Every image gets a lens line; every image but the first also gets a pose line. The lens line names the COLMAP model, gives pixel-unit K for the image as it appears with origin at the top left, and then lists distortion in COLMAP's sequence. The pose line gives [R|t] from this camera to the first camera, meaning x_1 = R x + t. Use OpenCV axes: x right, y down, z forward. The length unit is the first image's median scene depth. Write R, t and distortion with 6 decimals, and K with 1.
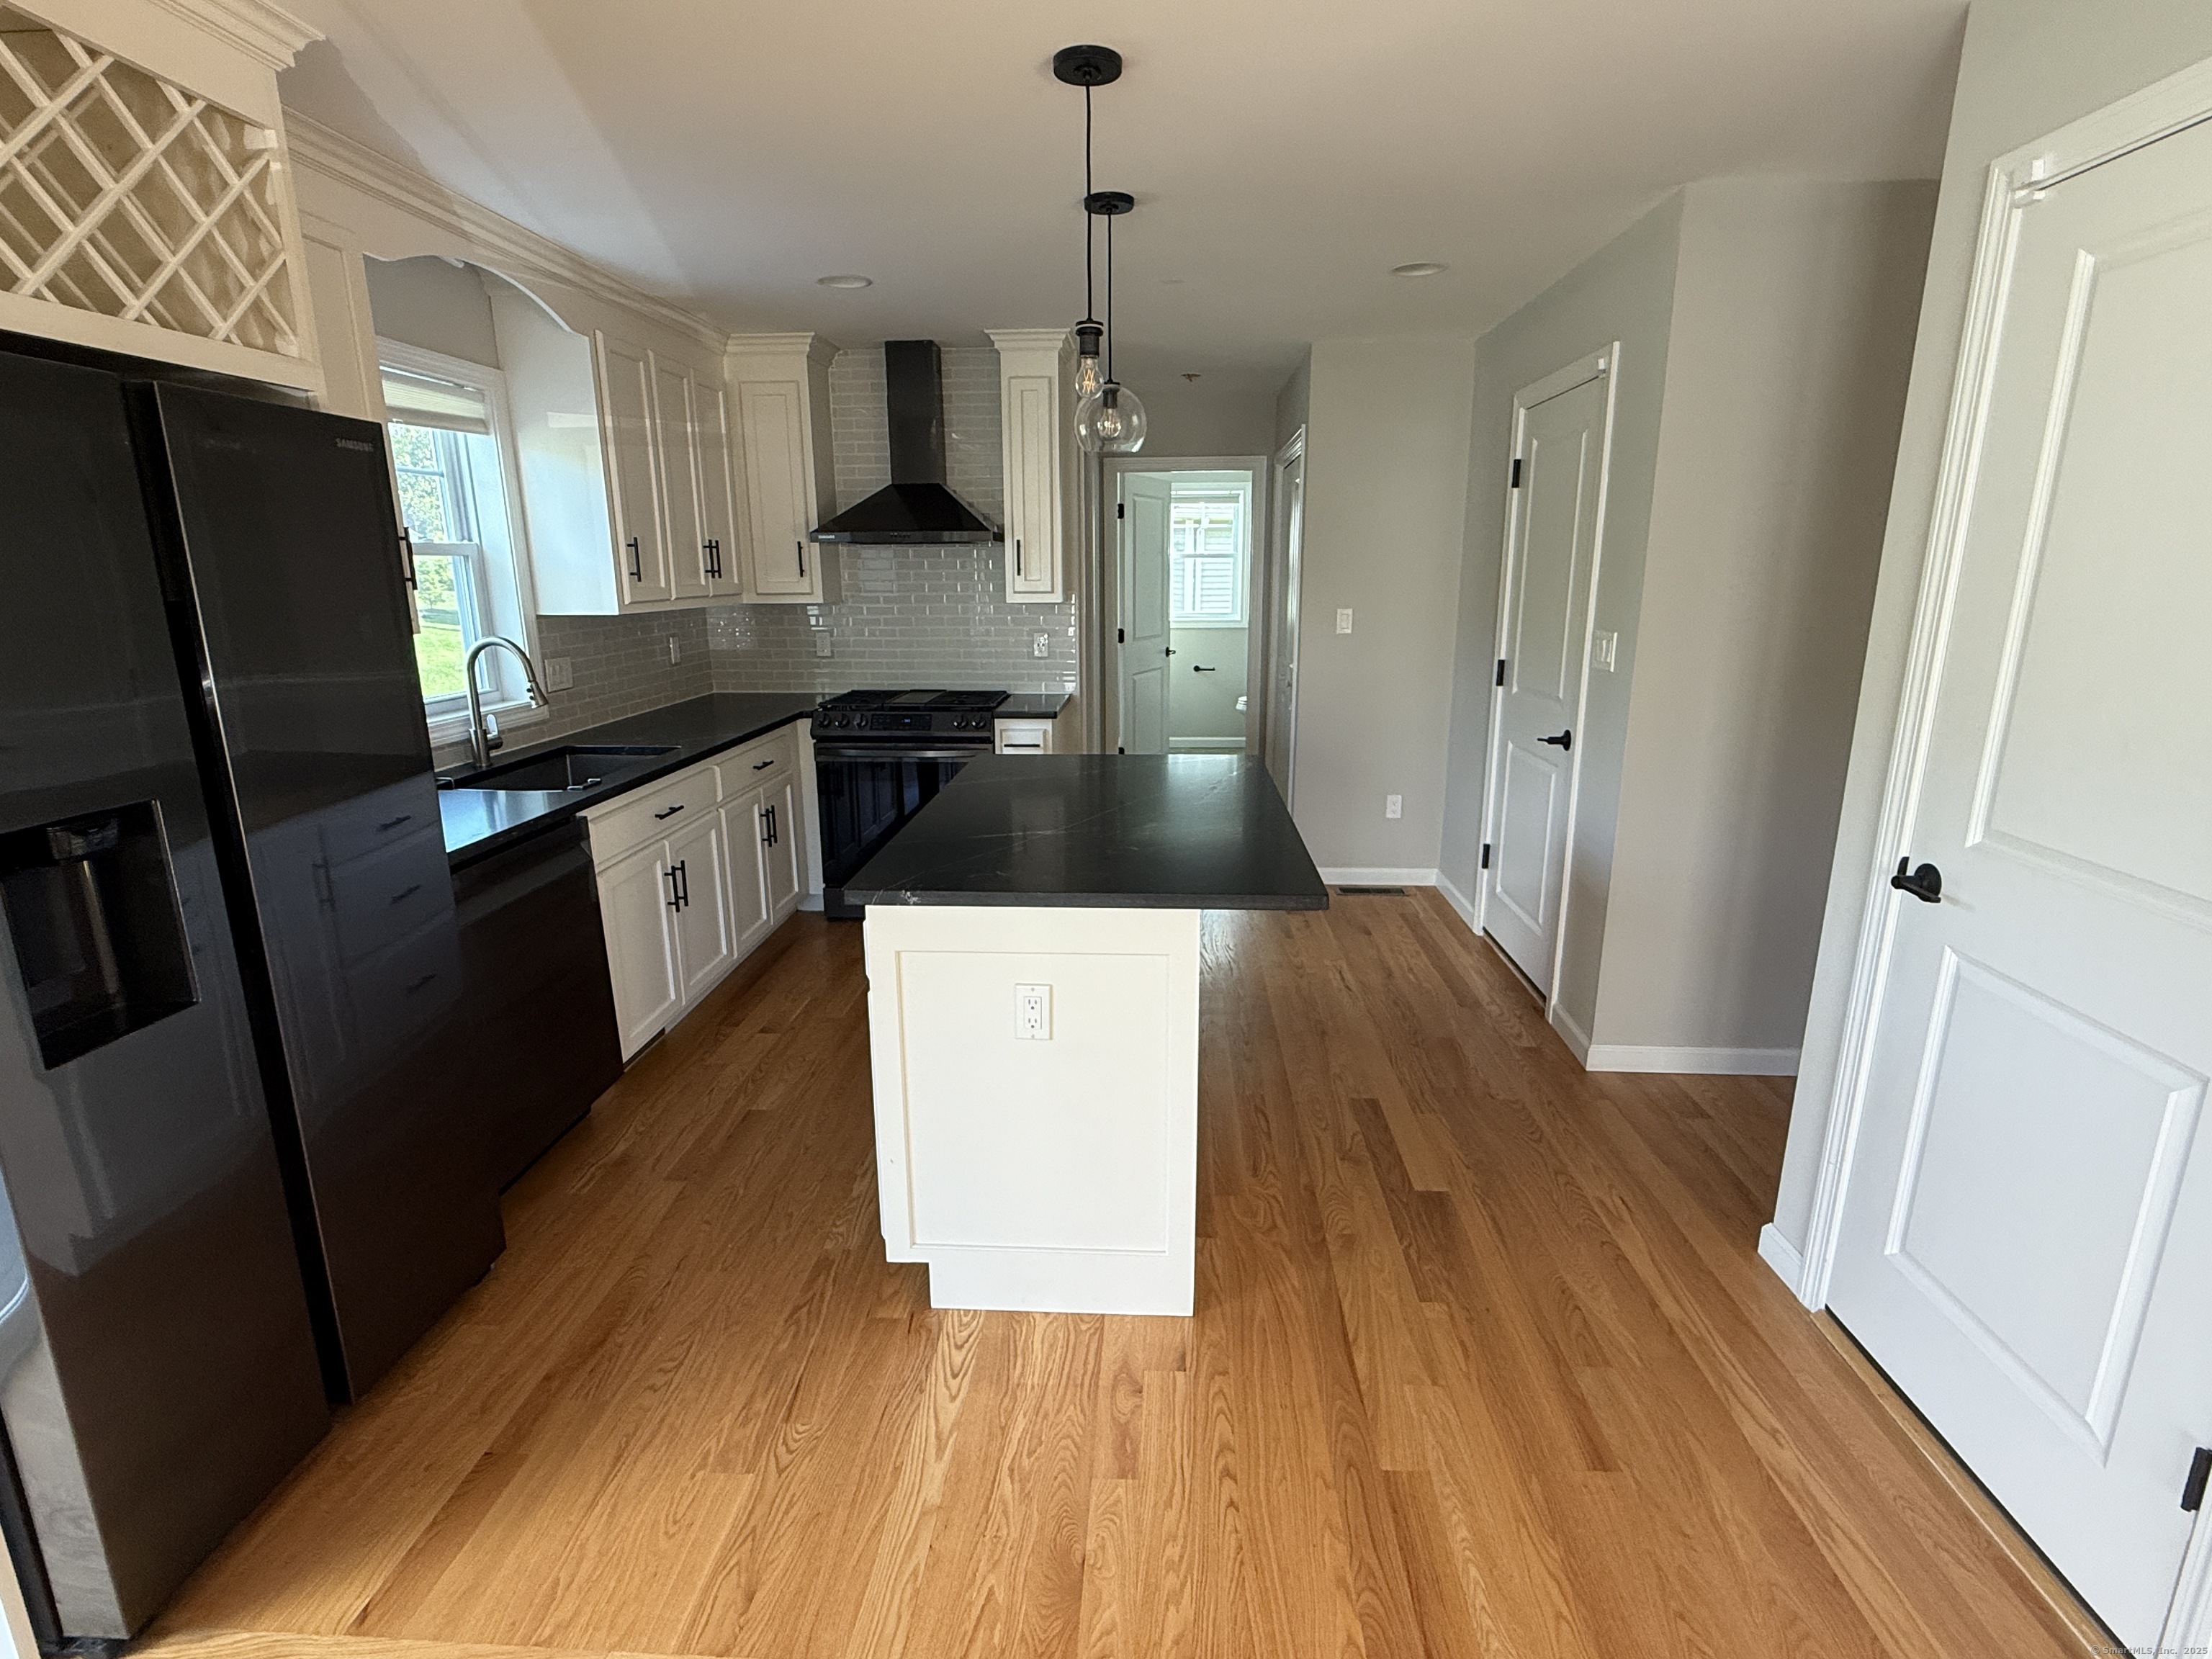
lens RADIAL K [[1088.1, 0, 1106.7], [0, 1088.1, 826.9], [0, 0, 1]] dist [0.001915, -0.002006]
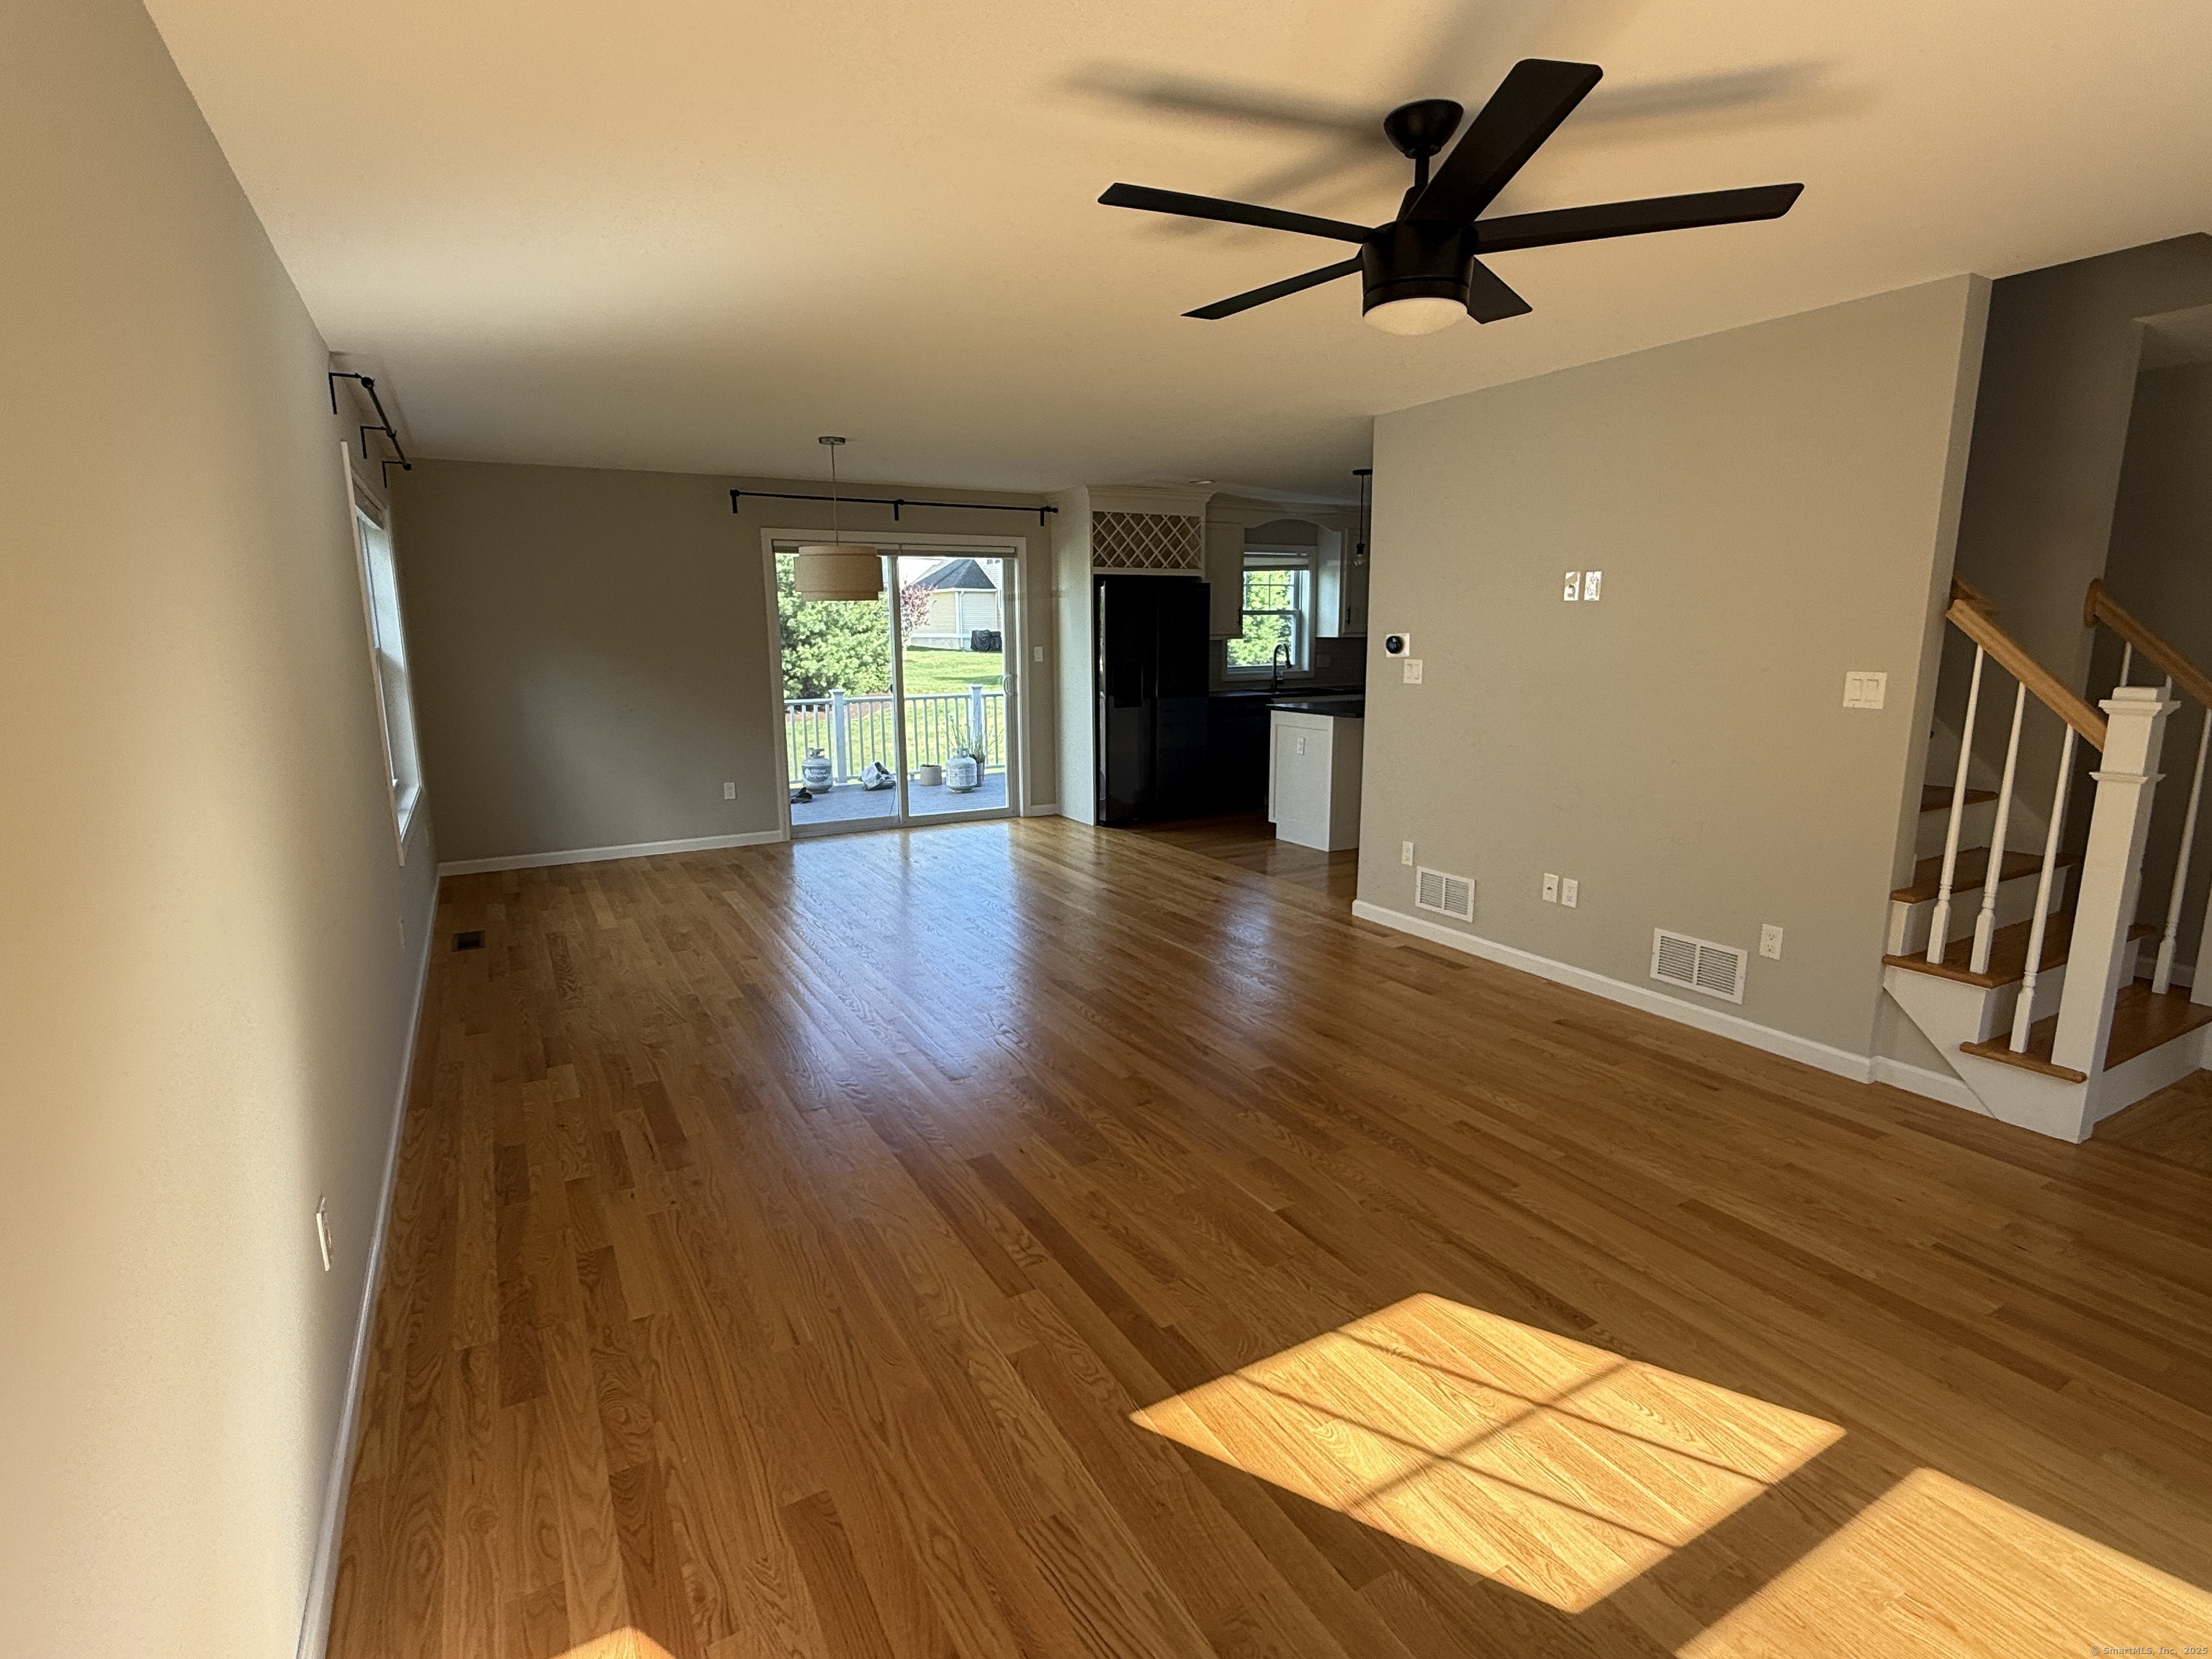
lens RADIAL K [[1088.1, 0, 1098.1], [0, 1088.1, 825.8], [0, 0, 1]] dist [0.001915, -0.002006]
pose [[0.537404, 0.150444, -0.829797, 1.938605], [-0.192302, 0.979897, 0.053117, 0.281479], [0.821107, 0.131027, 0.555531, -1.098523]]
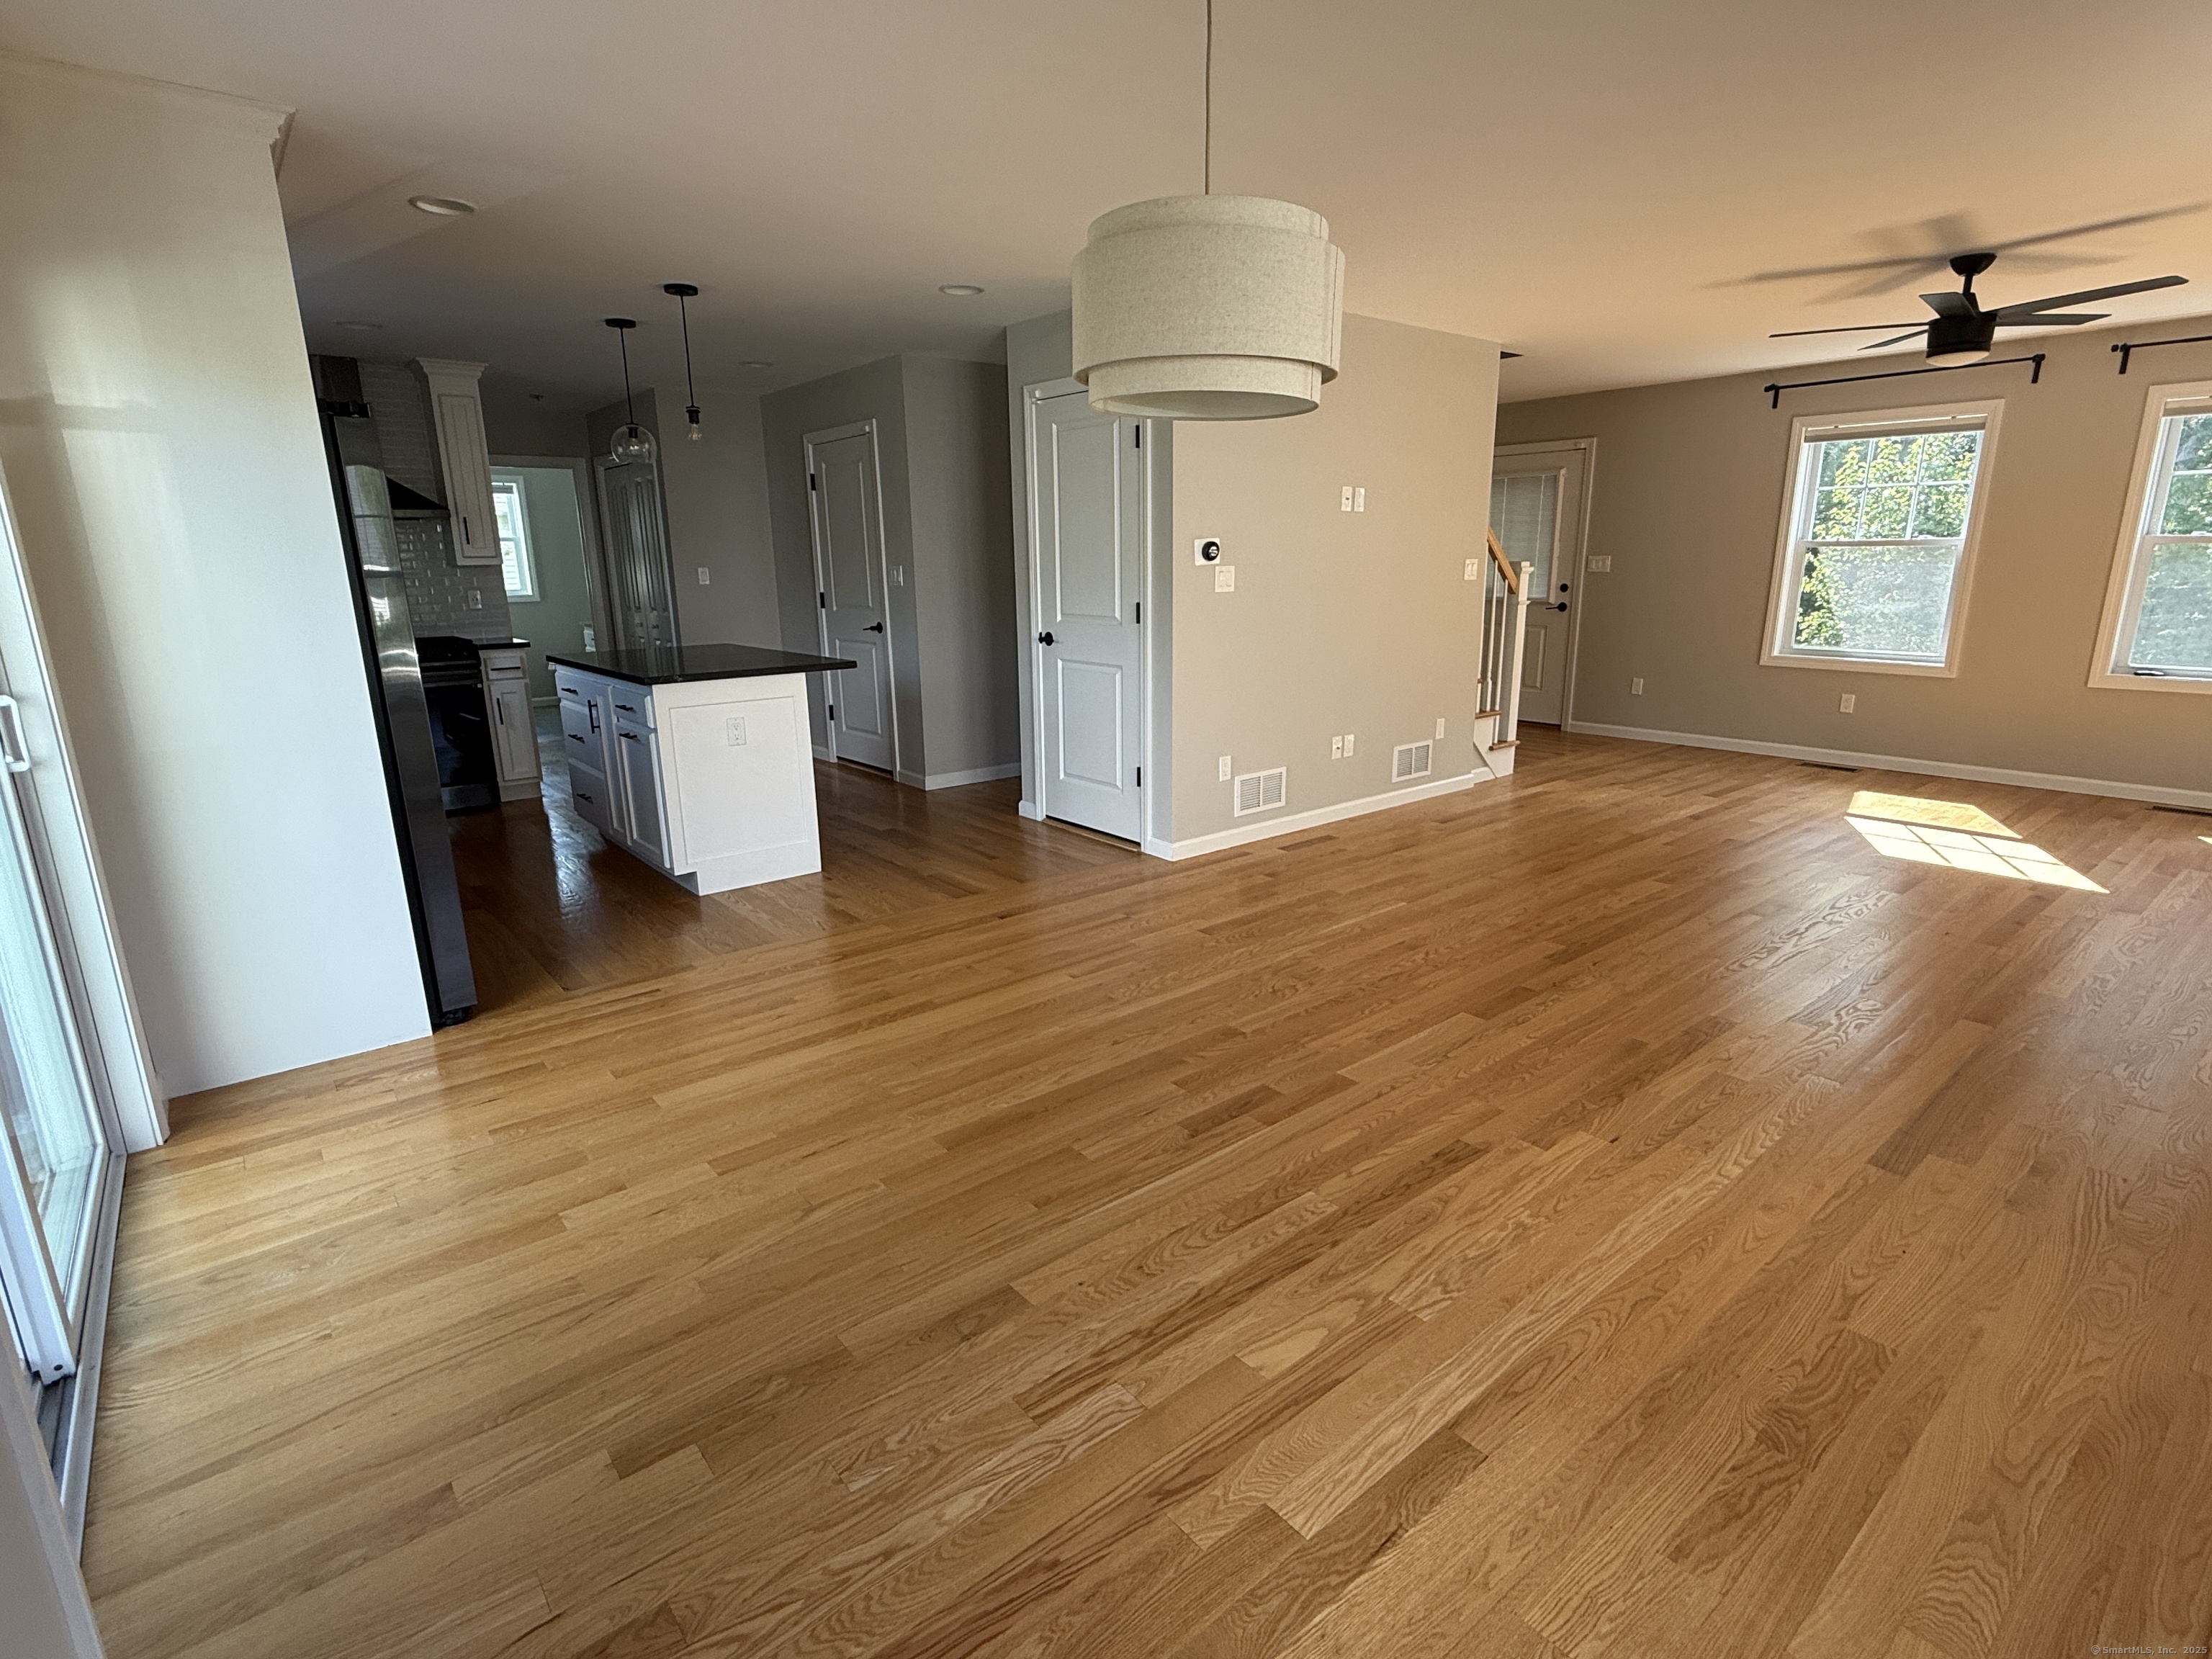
lens RADIAL K [[1088.1, 0, 1107.8], [0, 1088.1, 831.9], [0, 0, 1]] dist [0.001915, -0.002006]
pose [[0.735806, -0.176219, 0.653863, -0.759873], [0.172082, 0.982510, 0.071143, 0.264962], [-0.654964, 0.060170, 0.753261, -0.850292]]
